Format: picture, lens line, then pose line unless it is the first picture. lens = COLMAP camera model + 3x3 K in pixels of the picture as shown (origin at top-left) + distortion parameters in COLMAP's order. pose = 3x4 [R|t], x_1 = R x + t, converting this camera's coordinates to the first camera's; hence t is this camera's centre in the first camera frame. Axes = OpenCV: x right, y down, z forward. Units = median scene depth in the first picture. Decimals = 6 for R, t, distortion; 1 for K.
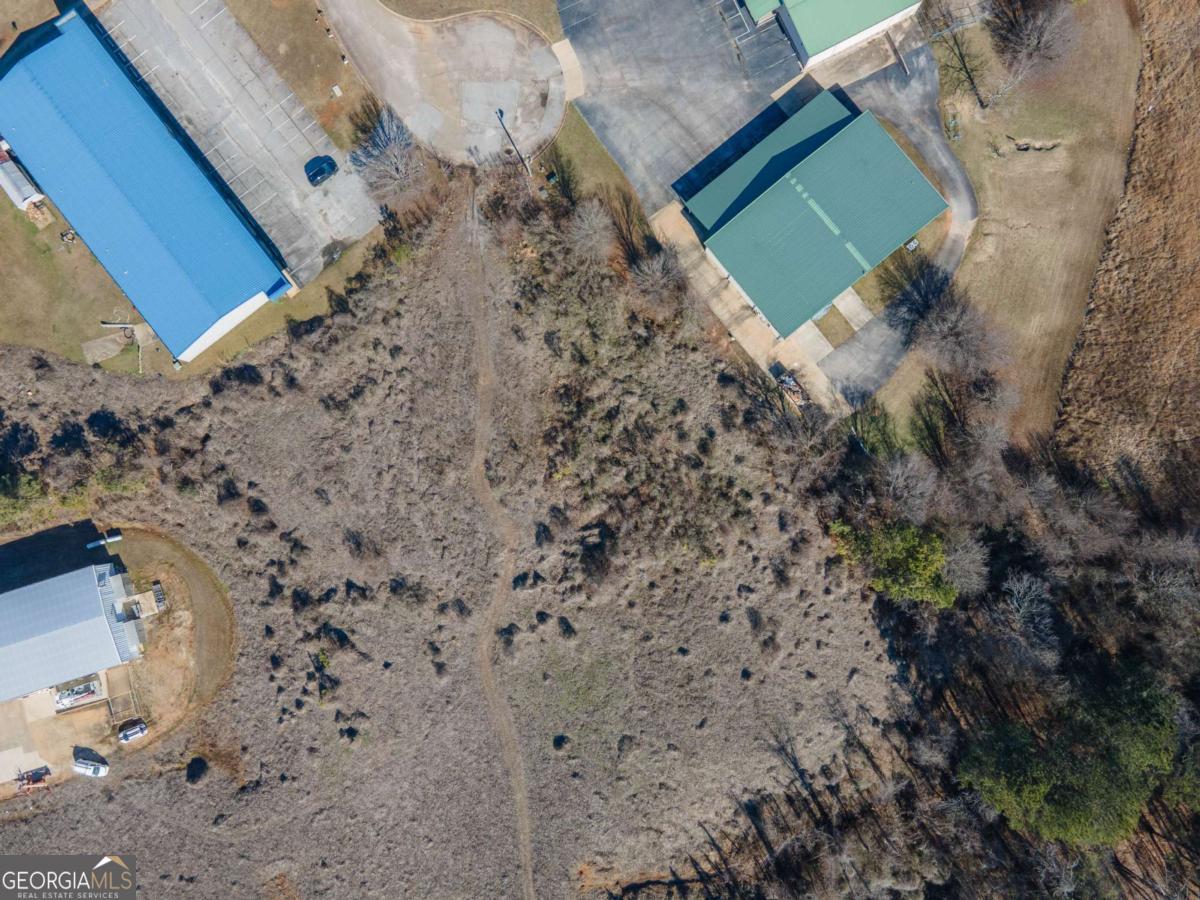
lens RADIAL K [[873.1, 0, 604.0], [0, 873.1, 445.5], [0, 0, 1]] dist [0.019173, 0.042167]
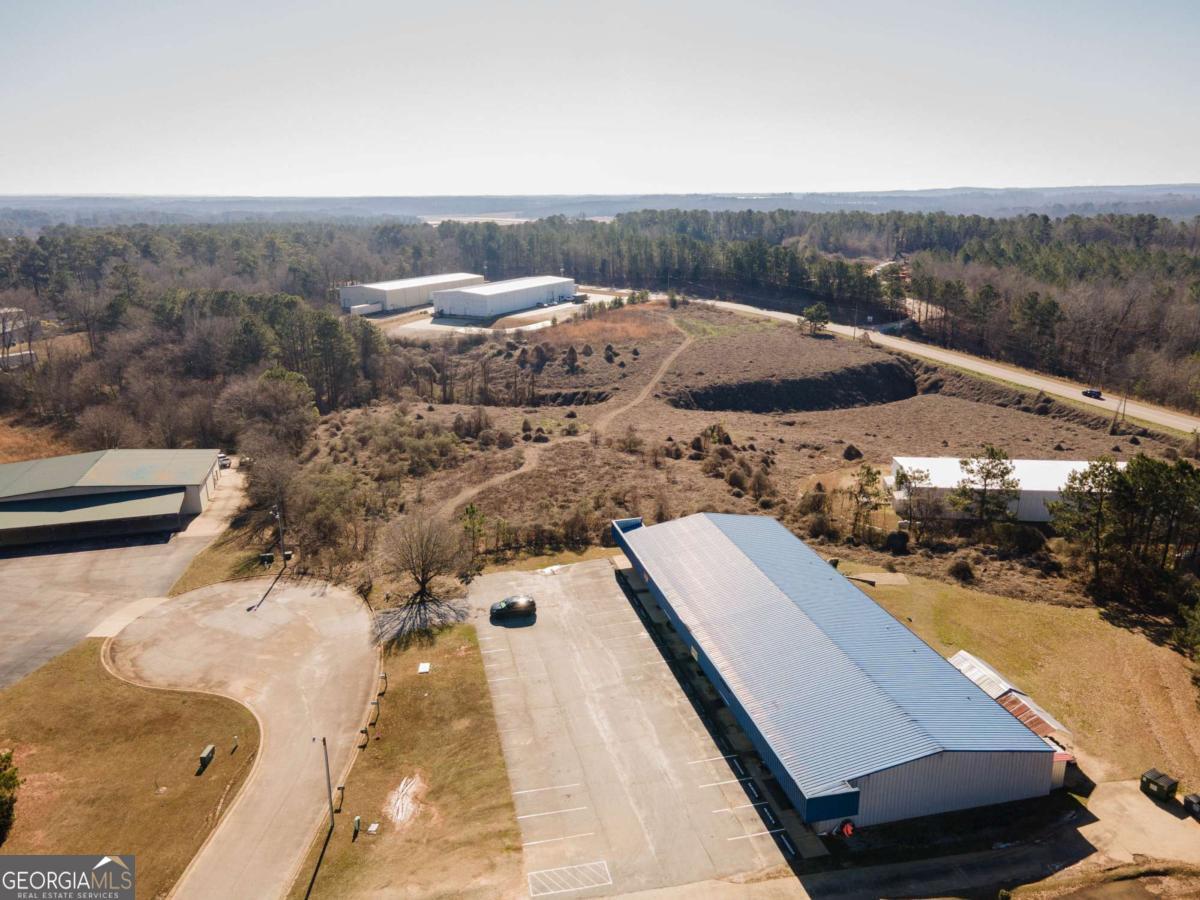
lens RADIAL K [[873.1, 0, 604.0], [0, 873.1, 445.5], [0, 0, 1]] dist [0.019173, 0.042167]
pose [[-0.909111, -0.079509, 0.408896, -0.661291], [0.416047, -0.221761, 0.881888, -0.863636], [0.020559, 0.971854, 0.234685, 0.719981]]
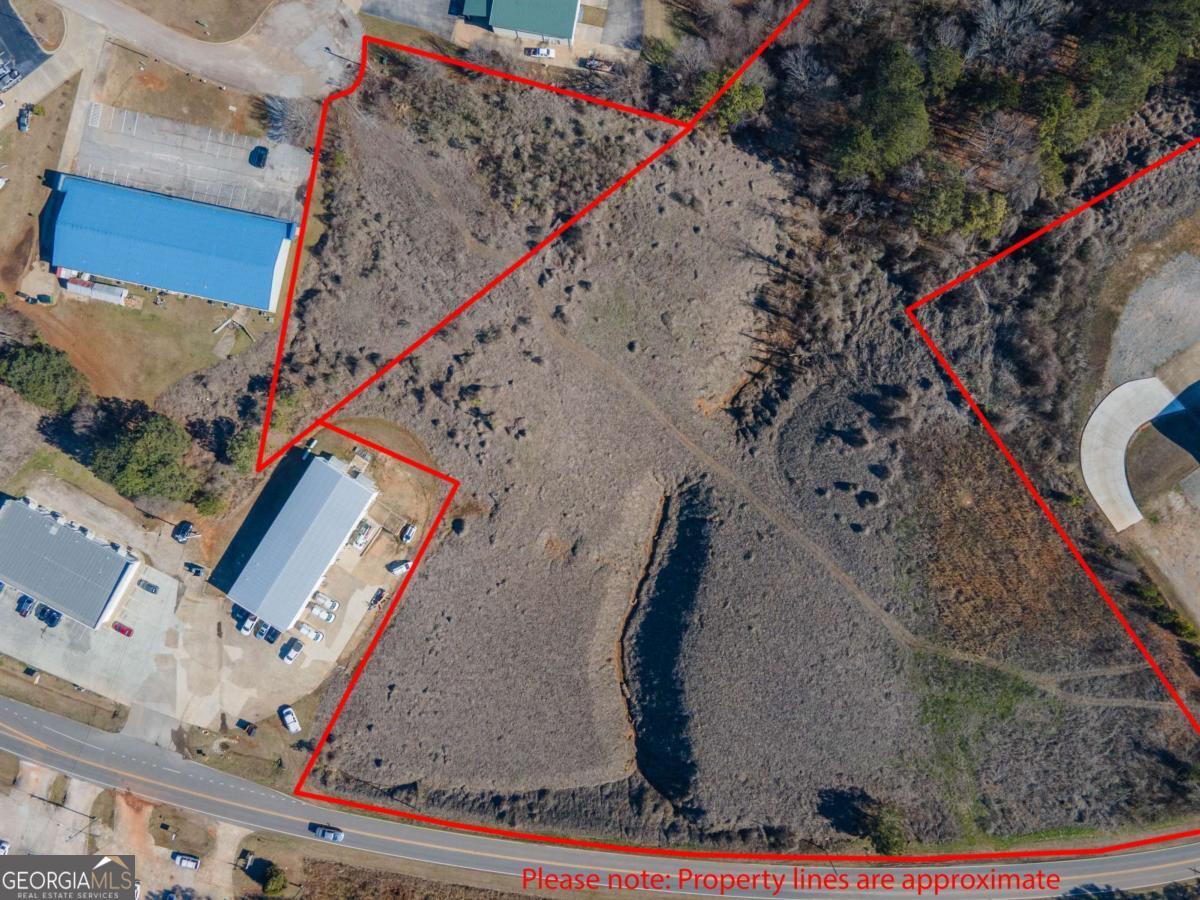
lens RADIAL K [[873.1, 0, 604.0], [0, 873.1, 445.5], [0, 0, 1]] dist [0.019173, 0.042167]
pose [[0.763901, -0.644823, 0.025660, -0.232880], [0.645066, 0.764125, -0.001615, 0.437233], [-0.018566, 0.017786, 0.999669, -0.484086]]
